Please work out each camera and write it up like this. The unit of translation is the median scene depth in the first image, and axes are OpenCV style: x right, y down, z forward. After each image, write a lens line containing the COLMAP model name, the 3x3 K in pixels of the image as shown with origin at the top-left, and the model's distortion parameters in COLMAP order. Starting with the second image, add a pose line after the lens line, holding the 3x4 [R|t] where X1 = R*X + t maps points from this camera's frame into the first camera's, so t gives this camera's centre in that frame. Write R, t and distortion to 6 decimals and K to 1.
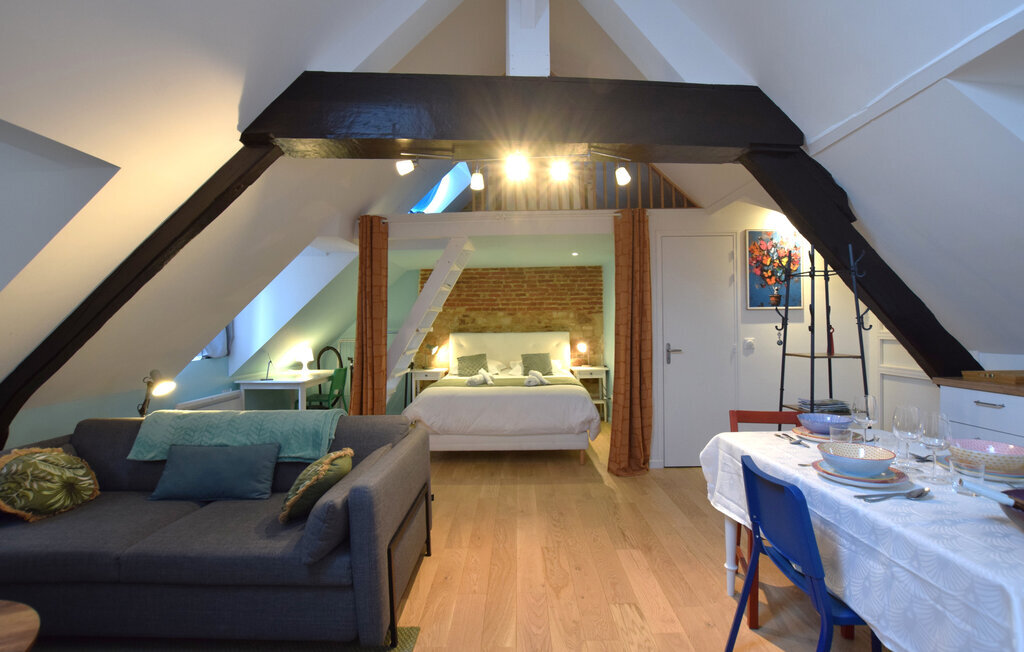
lens RADIAL K [[460.6, 0, 513.5], [0, 460.6, 330.9], [0, 0, 1]] dist [-0.025417, 0.000610]
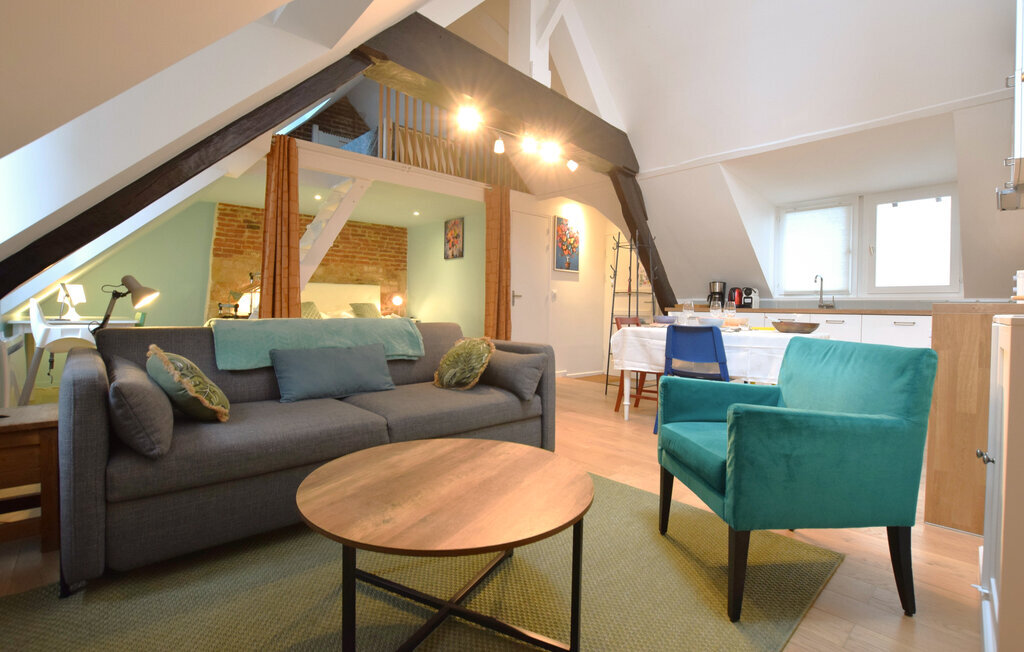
lens RADIAL K [[460.6, 0, 522.2], [0, 460.6, 327.1], [0, 0, 1]] dist [-0.025417, 0.000610]
pose [[0.731633, -0.004238, 0.681686, -0.364925], [-0.020470, 0.999393, 0.028183, 0.061427], [-0.681392, -0.034574, 0.731102, -0.011414]]
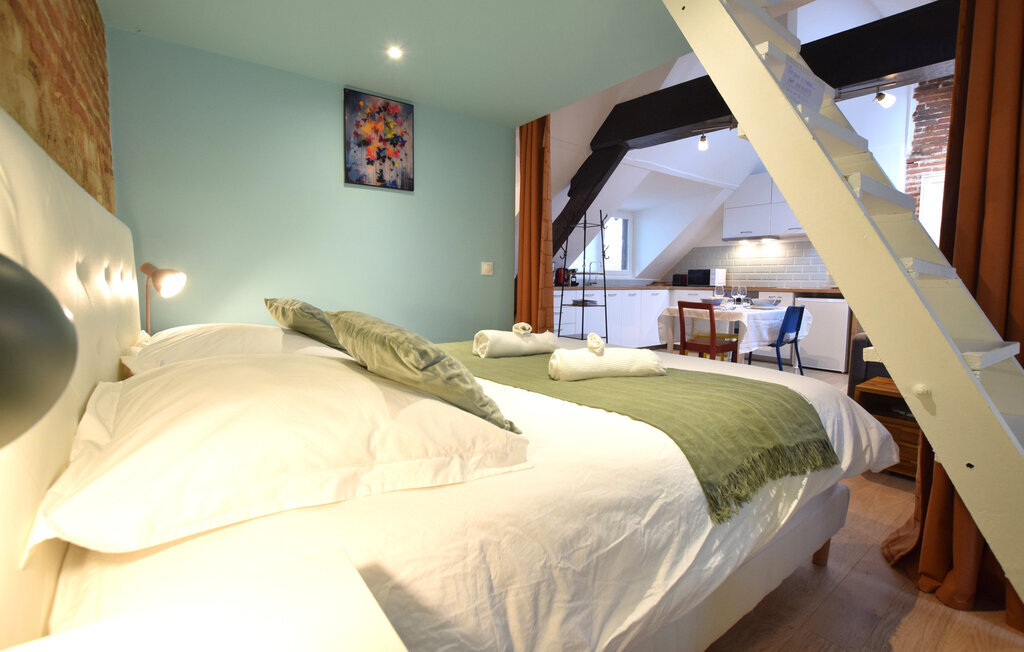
lens RADIAL K [[460.6, 0, 506.0], [0, 460.6, 318.0], [0, 0, 1]] dist [-0.025417, 0.000610]
pose [[-0.595104, -0.057968, 0.801555, -0.225249], [0.005564, 0.997074, 0.076239, 0.035655], [-0.803629, 0.049830, -0.593041, 0.961981]]
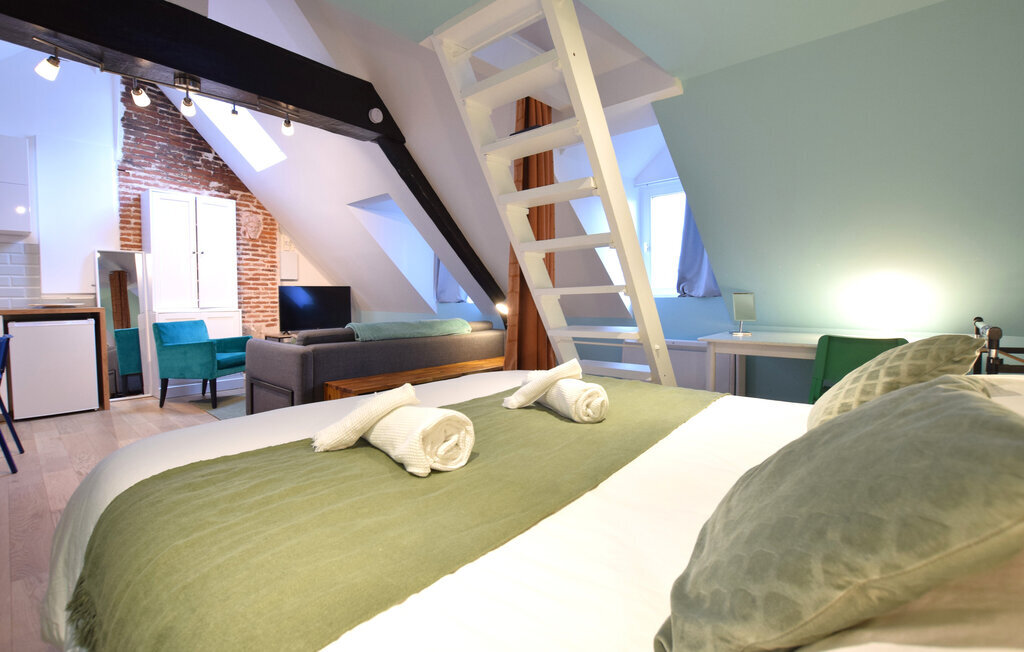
lens RADIAL K [[460.6, 0, 514.0], [0, 460.6, 319.4], [0, 0, 1]] dist [-0.025417, 0.000610]
pose [[-0.675861, 0.055444, -0.734941, 0.121267], [0.007019, 0.997605, 0.068805, 0.026404], [0.736996, 0.041344, -0.674632, 0.893191]]
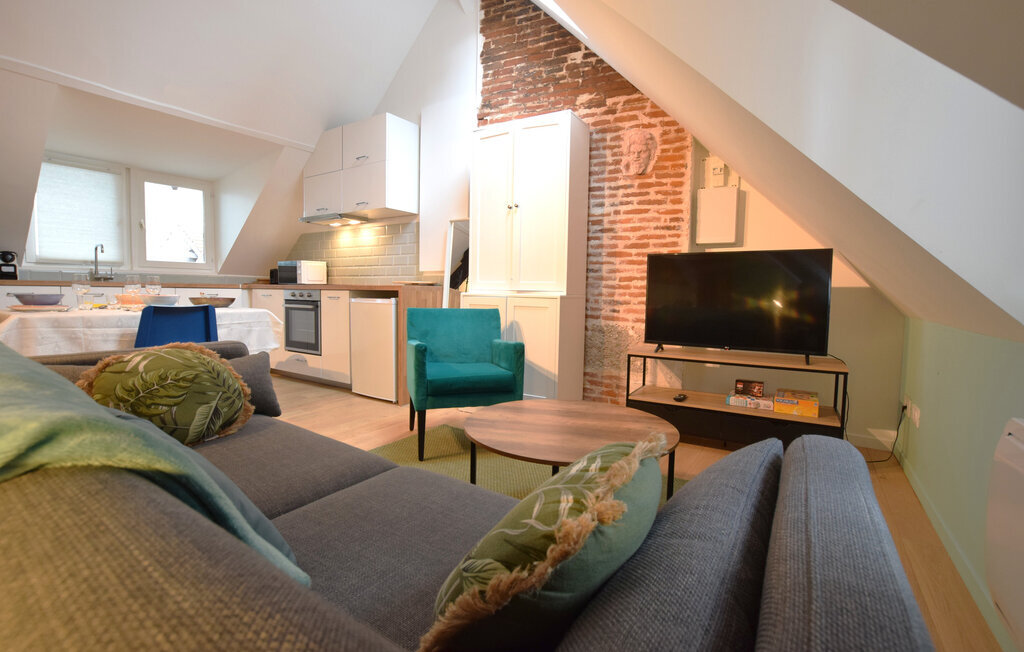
lens RADIAL K [[460.6, 0, 489.2], [0, 460.6, 316.4], [0, 0, 1]] dist [-0.025417, 0.000610]
pose [[-0.820526, -0.032566, 0.570680, -0.363203], [-0.001325, 0.998481, 0.055073, 0.056882], [-0.571607, 0.044433, -0.819323, 0.417144]]
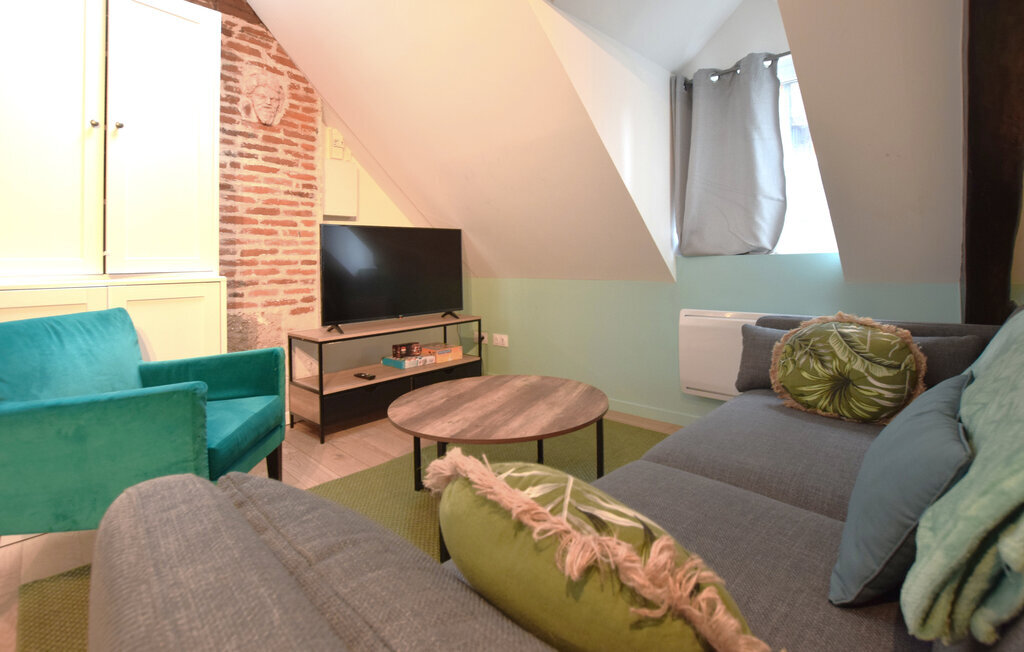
lens RADIAL K [[460.6, 0, 542.8], [0, 460.6, 252.6], [0, 0, 1]] dist [-0.025417, 0.000610]
pose [[-0.691882, 0.017402, -0.721801, -0.075721], [0.023648, 0.999719, 0.001434, 0.048471], [0.721624, -0.016077, -0.692099, 0.362439]]
